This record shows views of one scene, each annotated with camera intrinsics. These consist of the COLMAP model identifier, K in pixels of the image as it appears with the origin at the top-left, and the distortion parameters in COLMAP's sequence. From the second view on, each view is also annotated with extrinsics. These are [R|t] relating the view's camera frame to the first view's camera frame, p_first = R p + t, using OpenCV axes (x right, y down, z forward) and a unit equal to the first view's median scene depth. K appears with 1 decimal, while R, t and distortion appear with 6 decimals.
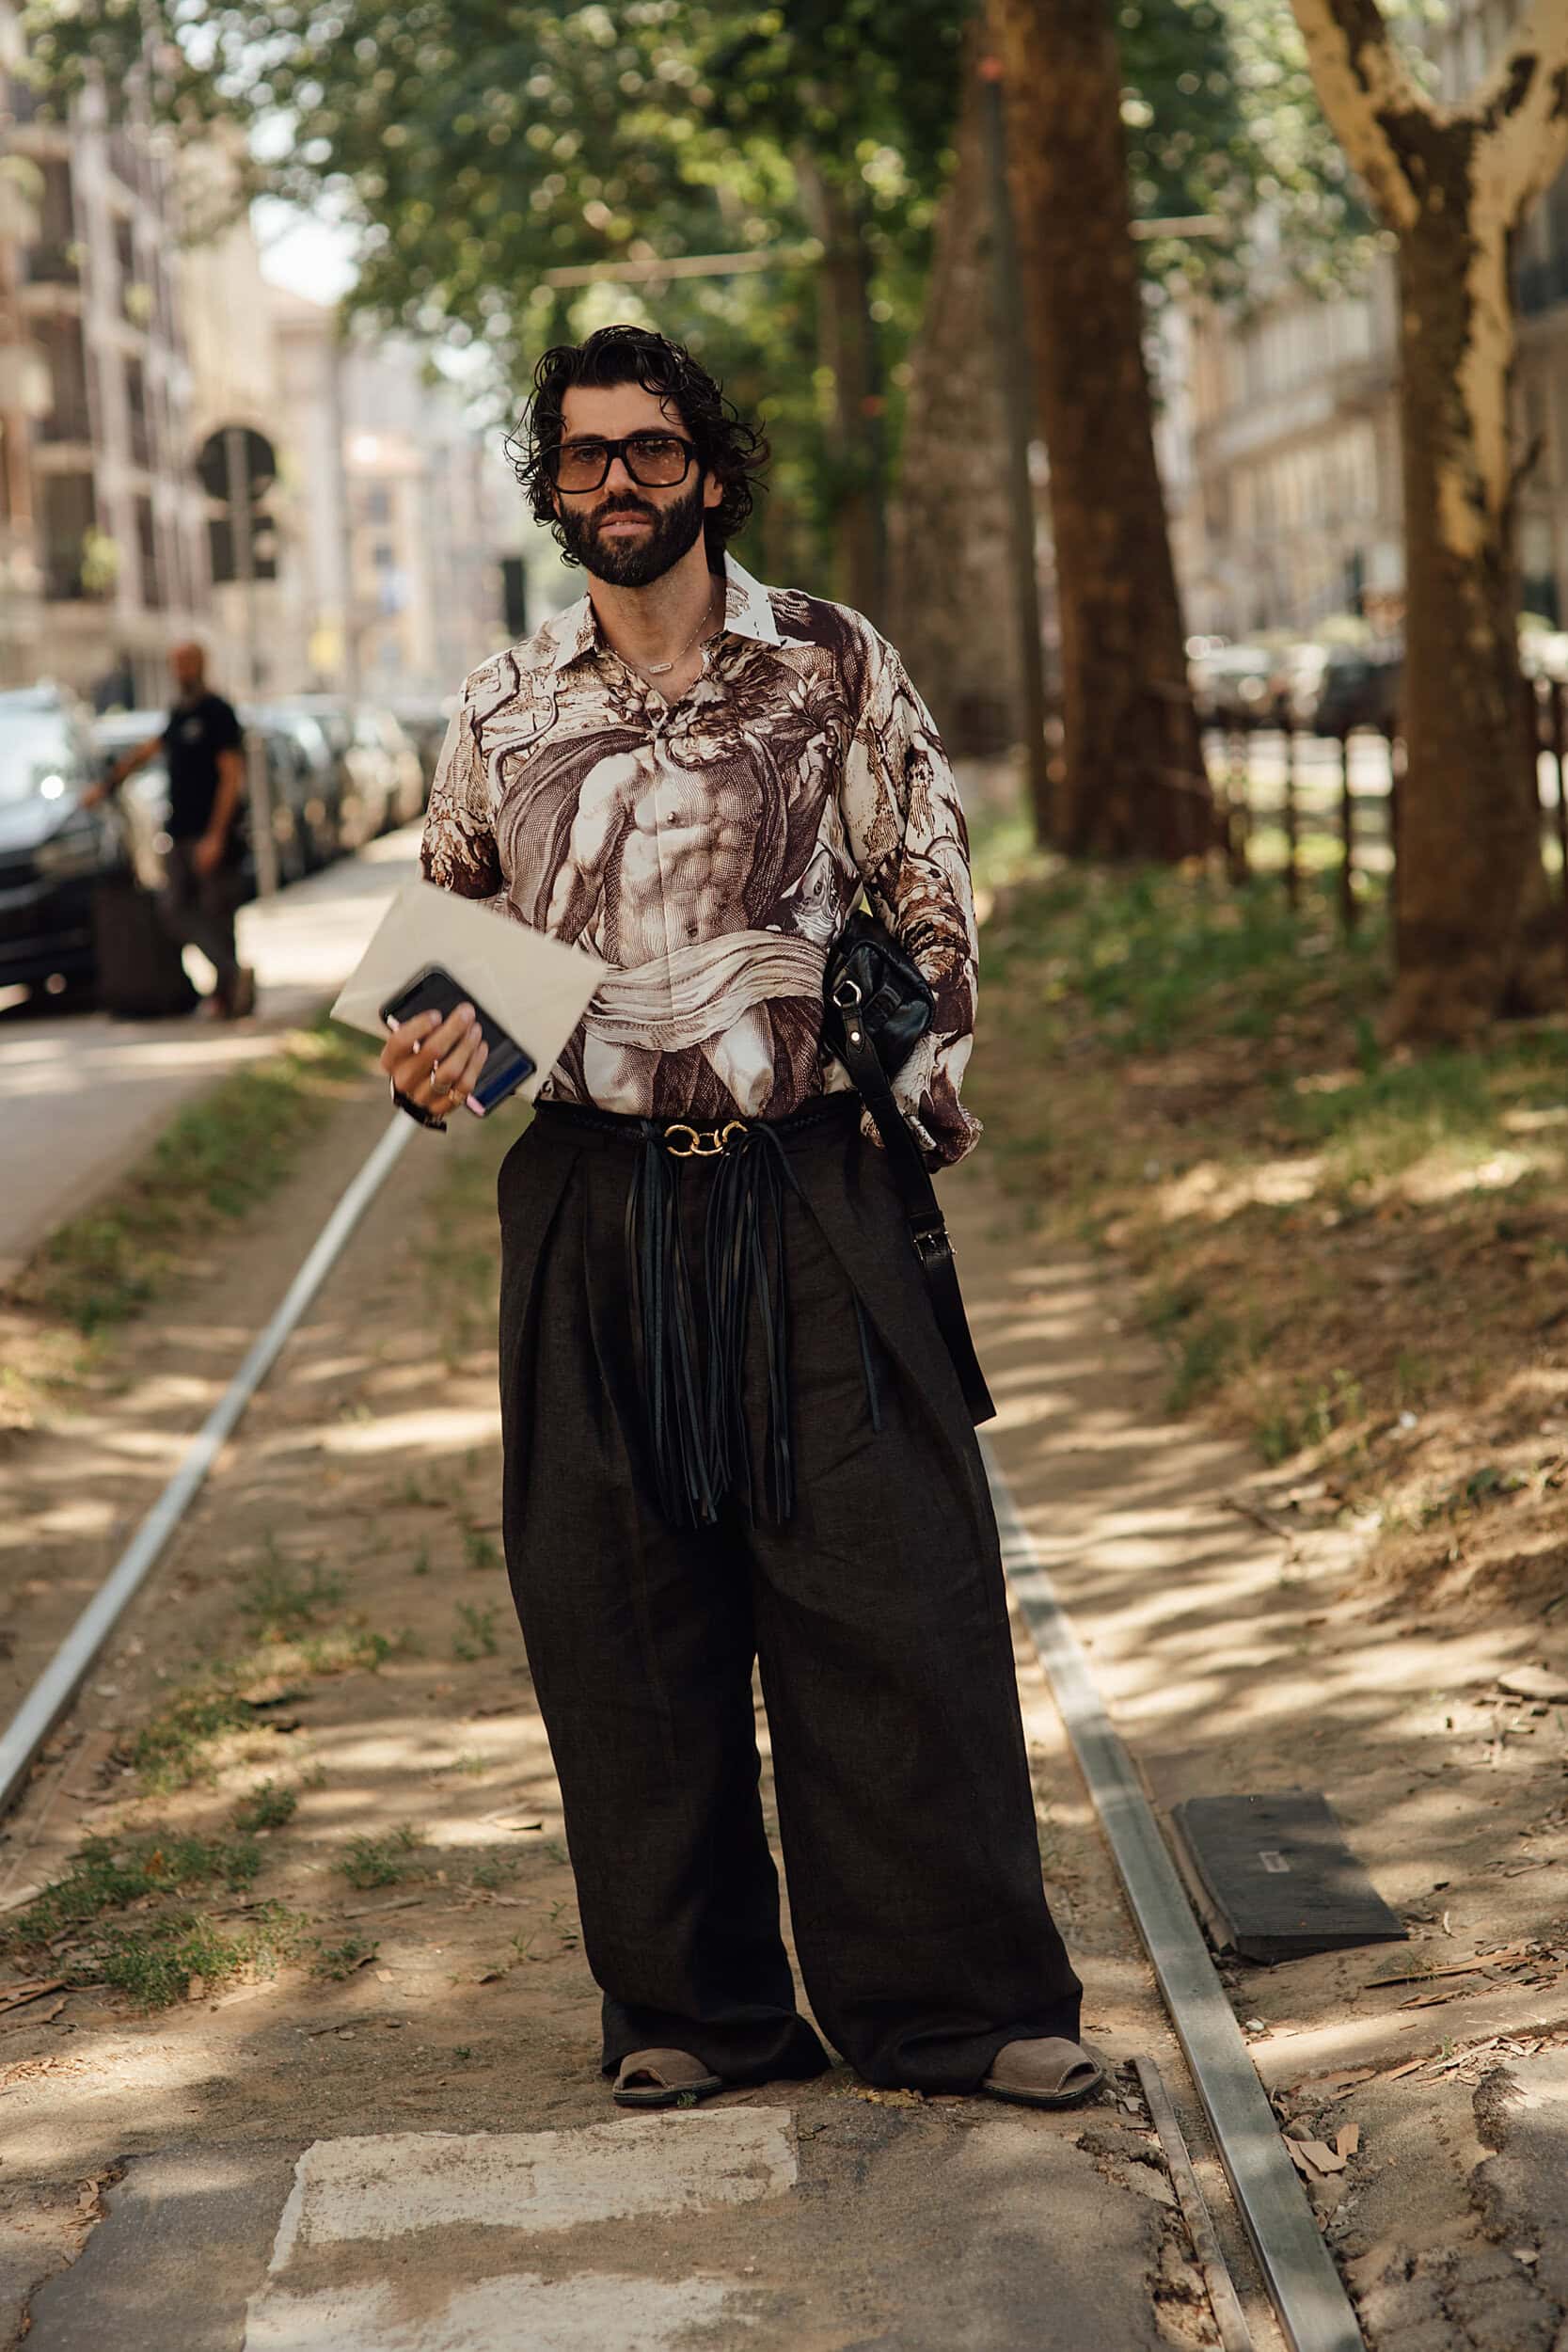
lens RADIAL K [[5541.4, 0, 782.6], [0, 5541.4, 1311.5], [0, 0, 1]] dist [-0.114358, -0.594134]
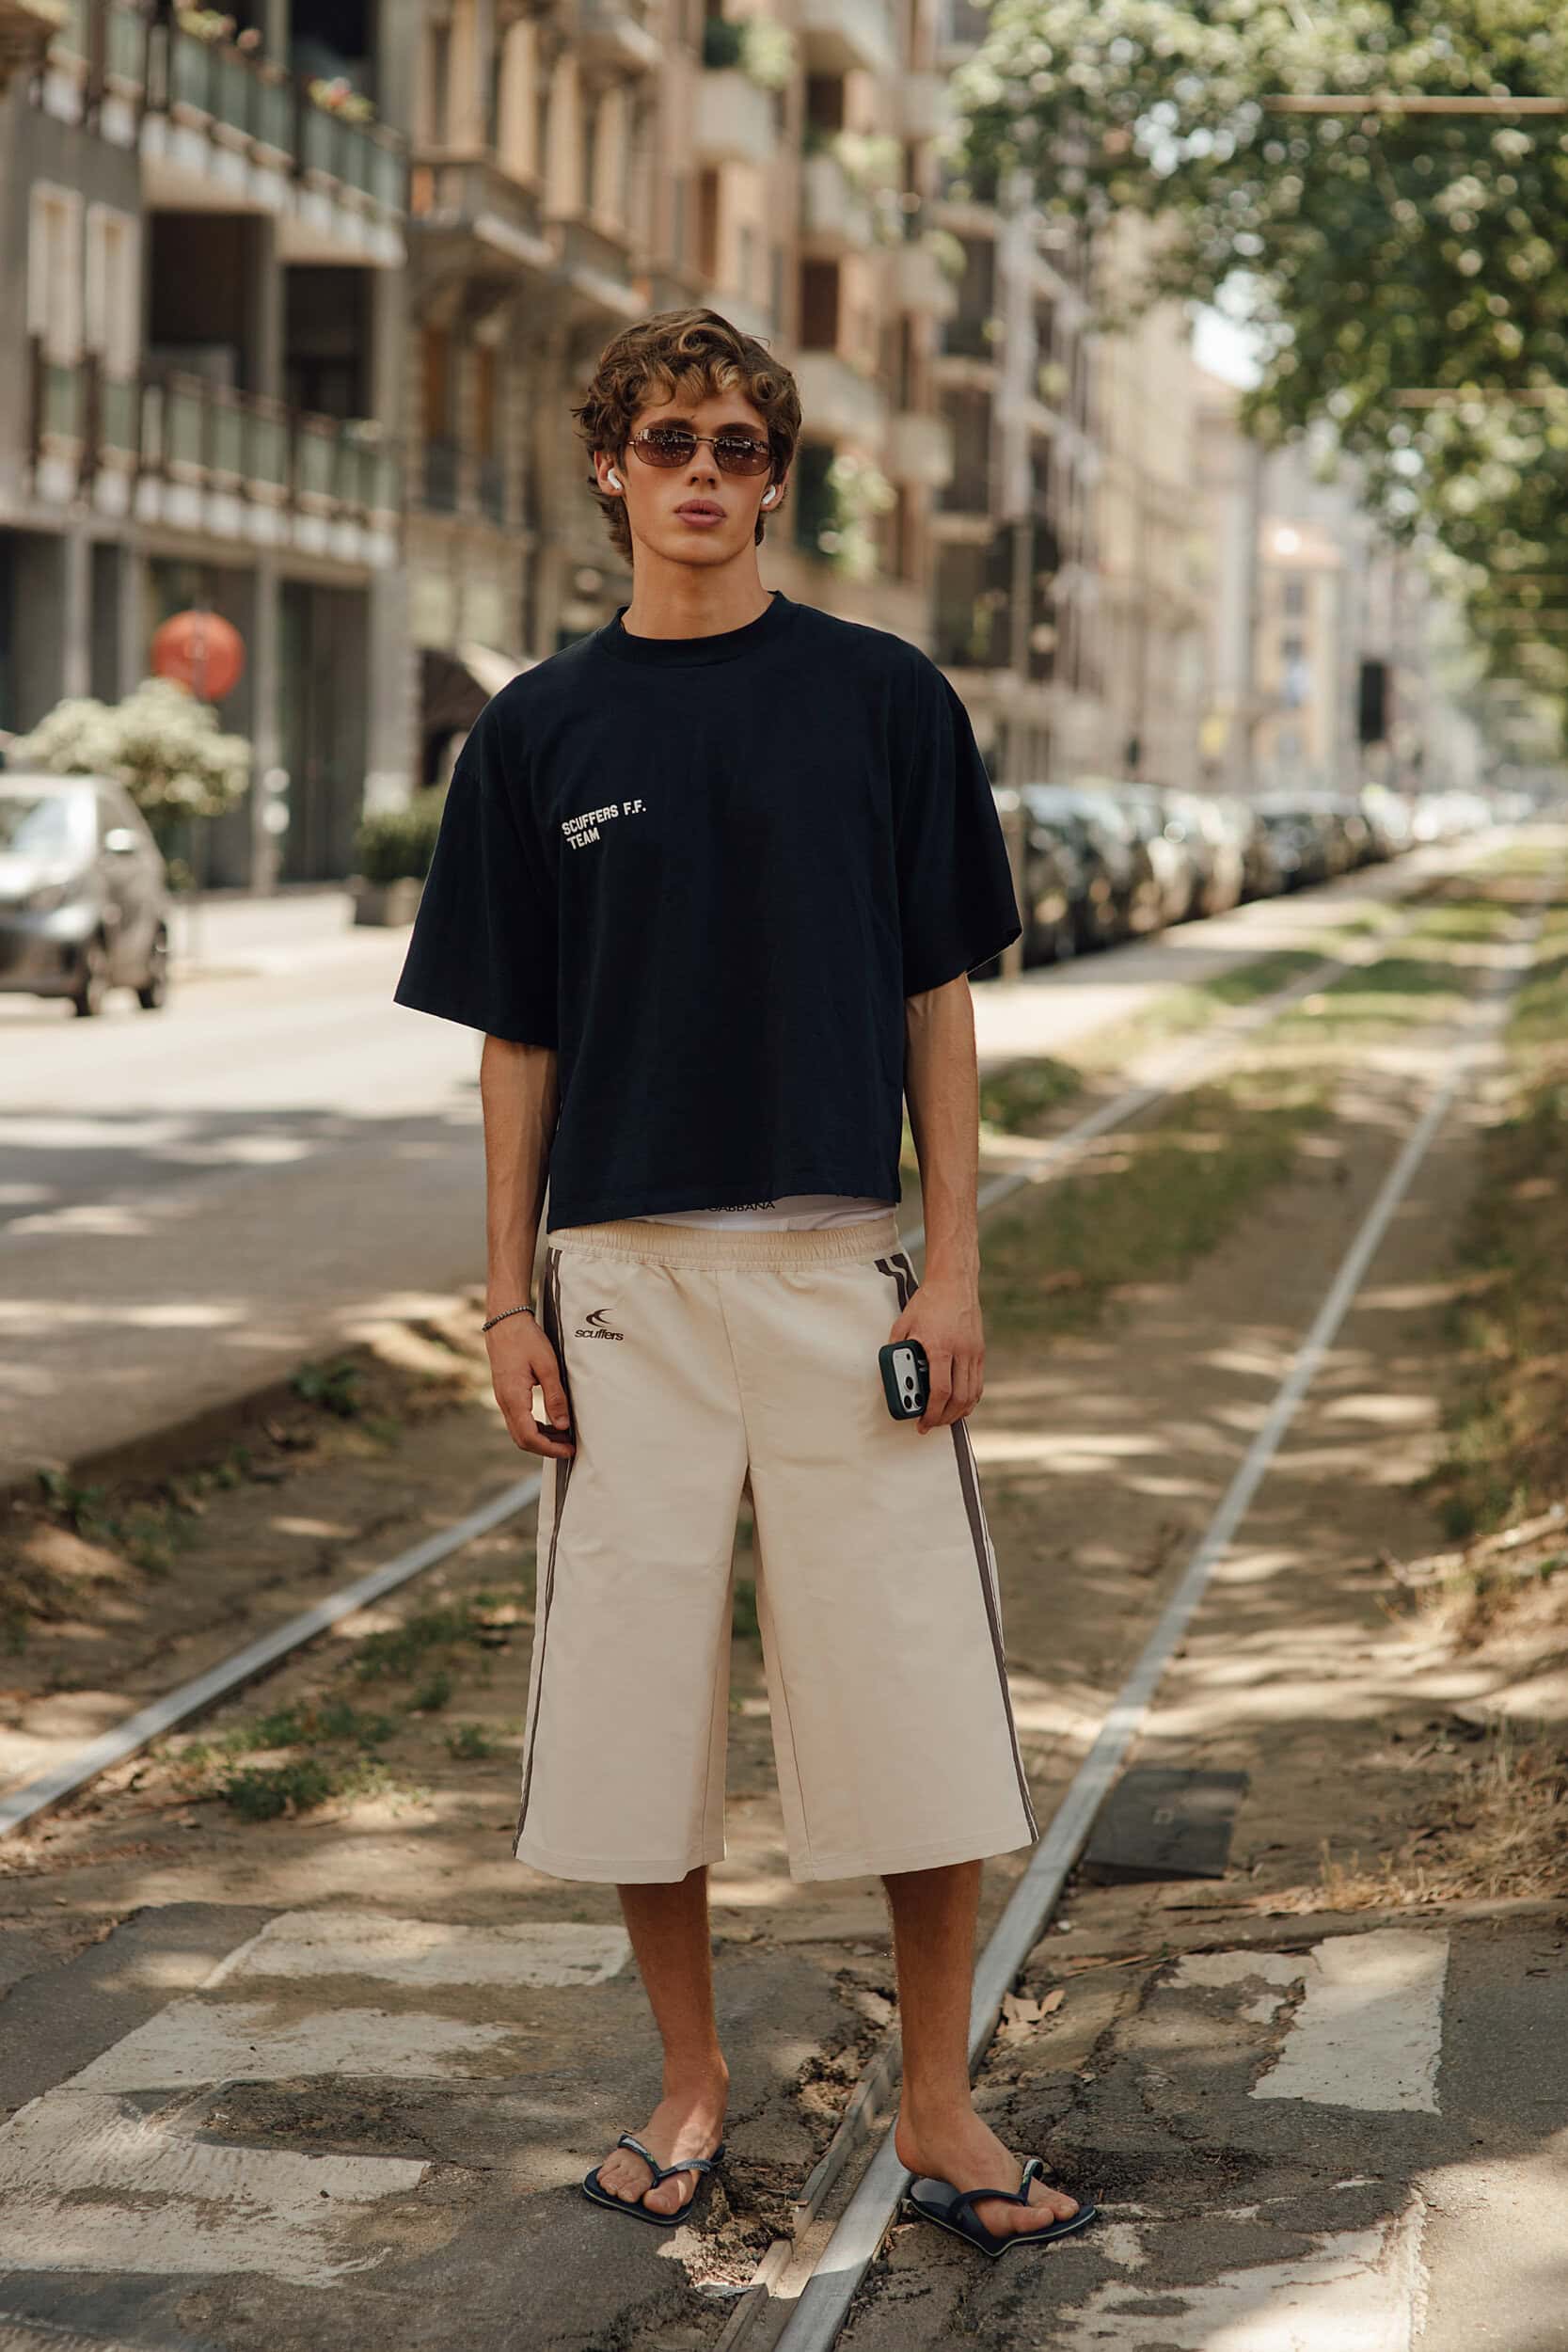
lens RADIAL K [[5854.4, 0, 695.5], [0, 5854.4, 1176.0], [0, 0, 1]] dist [-0.077334, -0.504235]
pose [[0.974308, 0.094612, -0.204382, 0.127990], [-0.102694, 0.994282, -0.029282, 0.003914], [0.200442, 0.049518, 0.978453, -0.157838]]
